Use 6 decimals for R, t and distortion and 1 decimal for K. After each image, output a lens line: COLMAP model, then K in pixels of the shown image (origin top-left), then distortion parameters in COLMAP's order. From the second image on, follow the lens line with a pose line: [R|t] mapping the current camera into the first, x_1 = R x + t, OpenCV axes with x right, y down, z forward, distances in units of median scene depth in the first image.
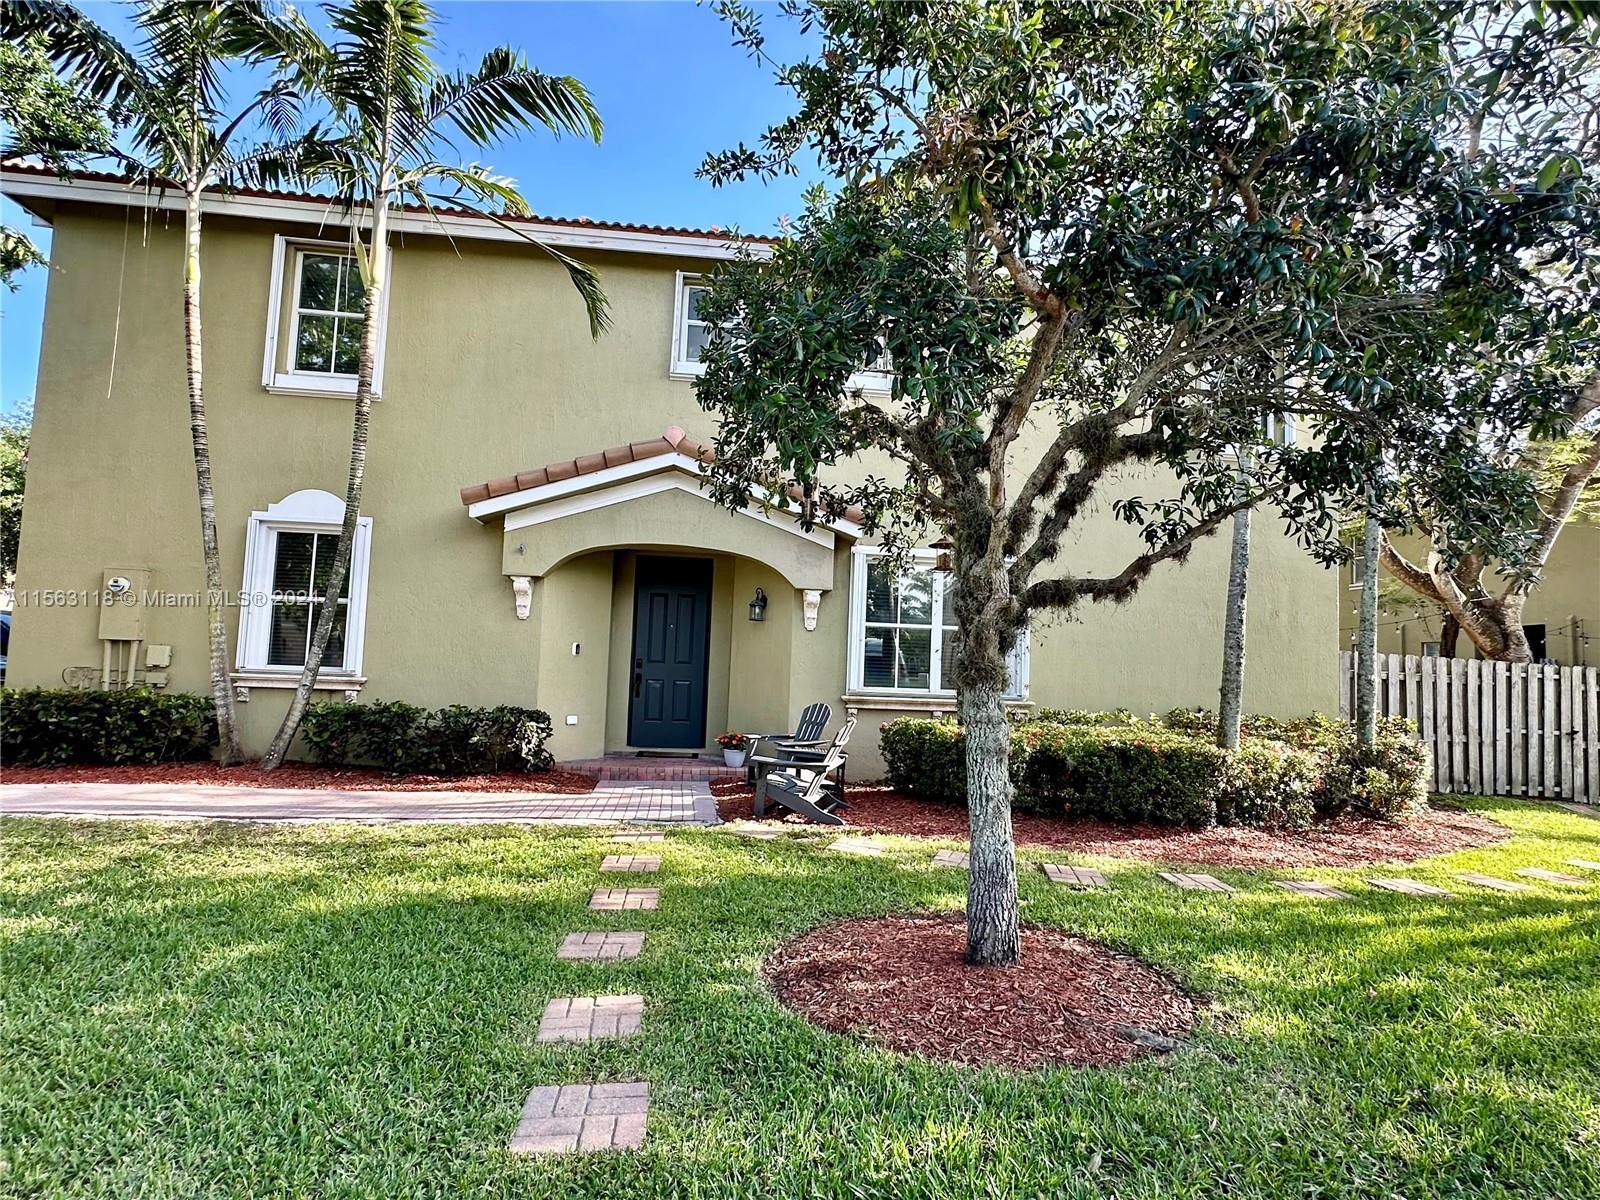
lens RADIAL K [[930.3, 0, 798.2], [0, 930.3, 597.4], [0, 0, 1]] dist [0.018375, 0.001254]
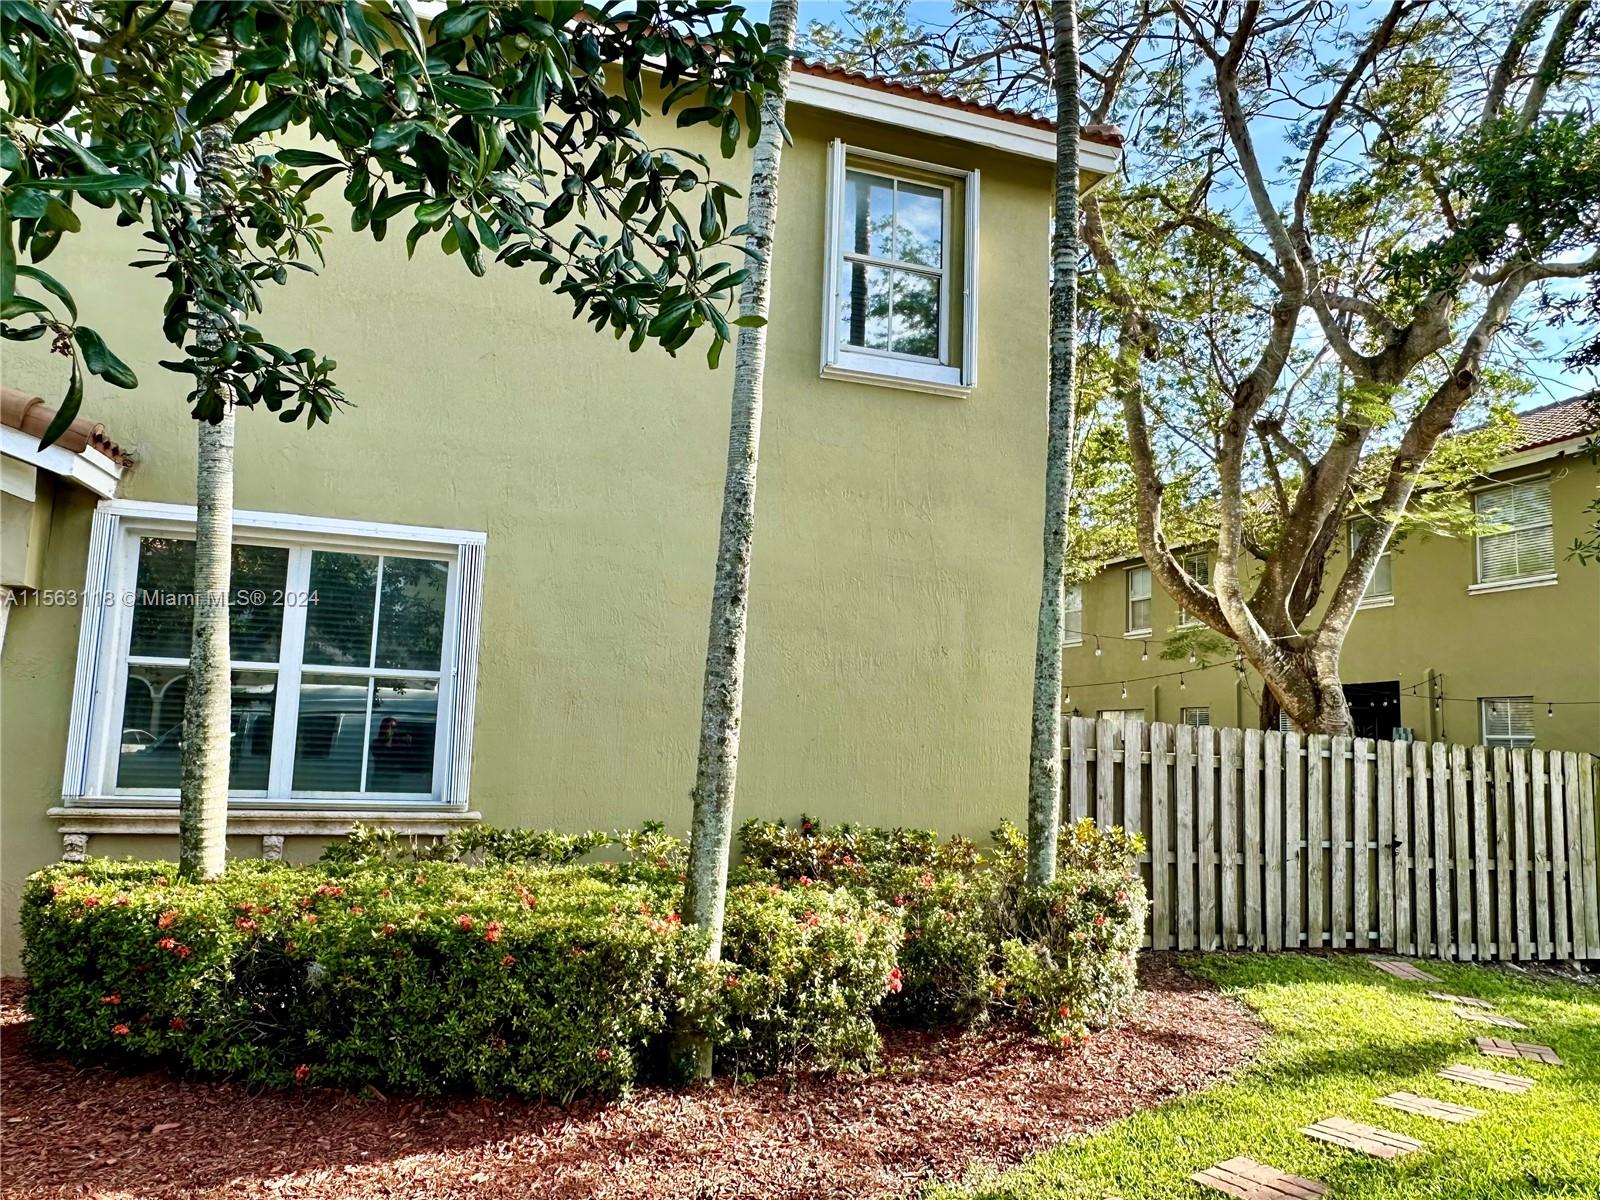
lens RADIAL K [[1278.0, 0, 803.0], [0, 1278.0, 586.7], [0, 0, 1]] dist [0.015049, 0.003390]
pose [[0.977543, 0.022927, 0.209484, 0.251144], [-0.013660, 0.998867, -0.045580, 0.014581], [-0.210291, 0.041695, 0.976749, 0.234390]]
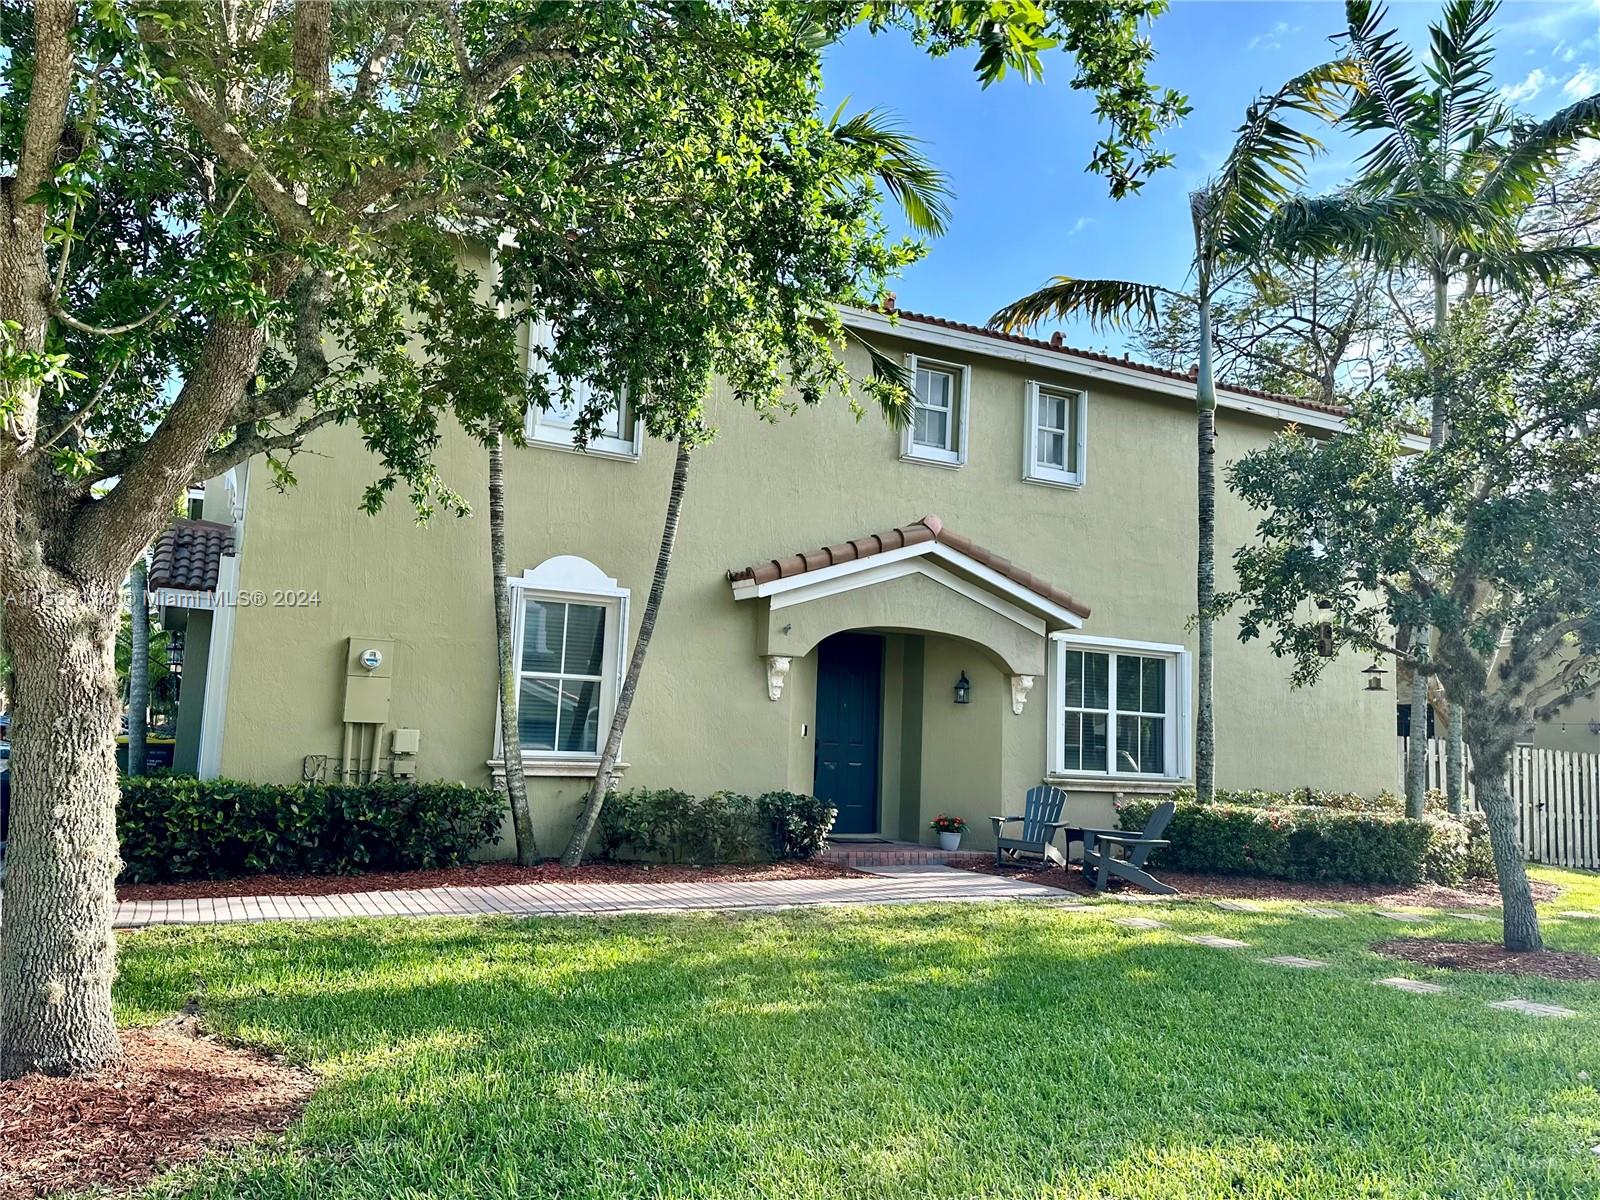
lens RADIAL K [[1082.3, 0, 797.0], [0, 1082.3, 608.9], [0, 0, 1]] dist [0.071775, -0.002126]
pose [[0.948160, 0.038730, 0.315425, -0.550711], [-0.028044, 0.998871, -0.038349, -0.025337], [-0.316554, 0.027515, 0.948175, -0.059656]]
